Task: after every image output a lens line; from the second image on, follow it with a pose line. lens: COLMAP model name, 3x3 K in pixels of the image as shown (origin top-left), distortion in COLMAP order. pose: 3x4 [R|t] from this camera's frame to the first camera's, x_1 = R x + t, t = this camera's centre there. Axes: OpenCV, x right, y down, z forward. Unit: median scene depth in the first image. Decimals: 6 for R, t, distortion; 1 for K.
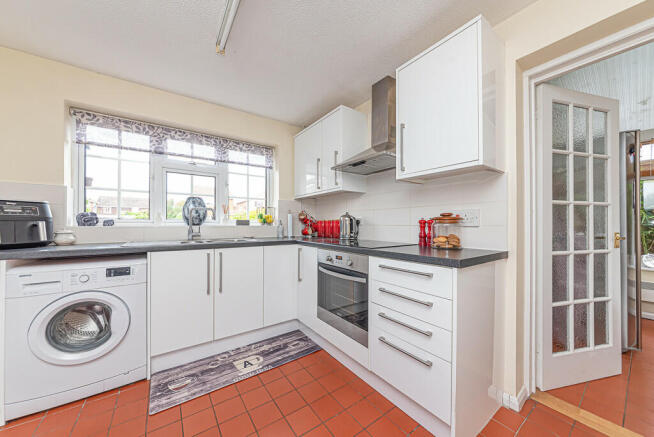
lens RADIAL K [[233.6, 0, 321.9], [0, 233.6, 223.4], [0, 0, 1]] dist [0.001676, -0.000084]
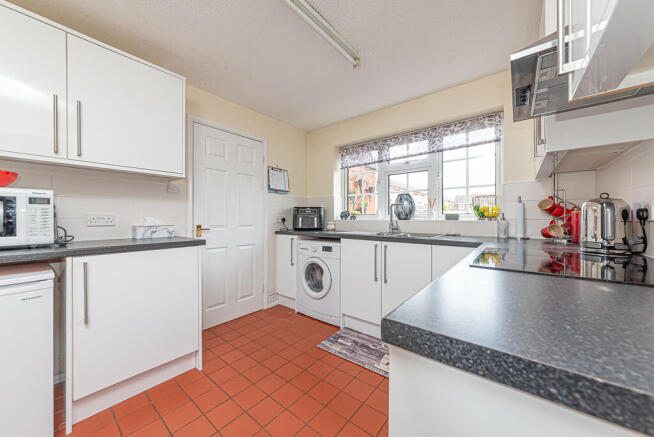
lens RADIAL K [[233.6, 0, 327.1], [0, 233.6, 219.3], [0, 0, 1]] dist [0.001676, -0.000084]
pose [[0.281147, 0.000957, -0.959664, 0.489943], [-0.001517, 0.999999, 0.000553, 0.007956], [0.959664, 0.001300, 0.281148, 0.442439]]
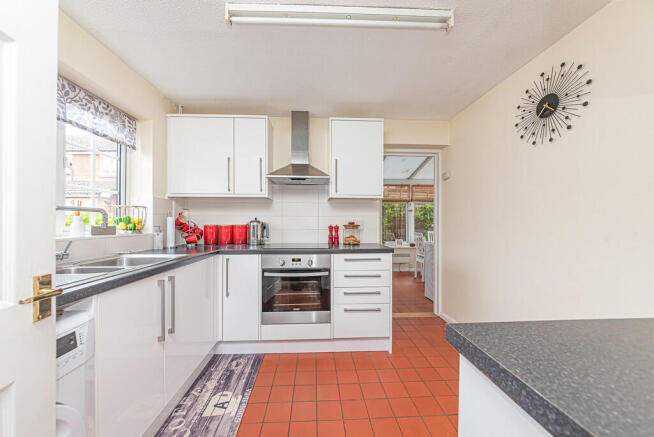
lens RADIAL K [[247.4, 0, 328.6], [0, 247.4, 220.0], [0, 0, 1]] dist [-0.002994, -0.000071]
pose [[0.522858, 0.007221, 0.852389, -0.803408], [-0.002441, 0.999973, -0.006974, -0.037634], [-0.852416, 0.001566, 0.522861, 0.213563]]
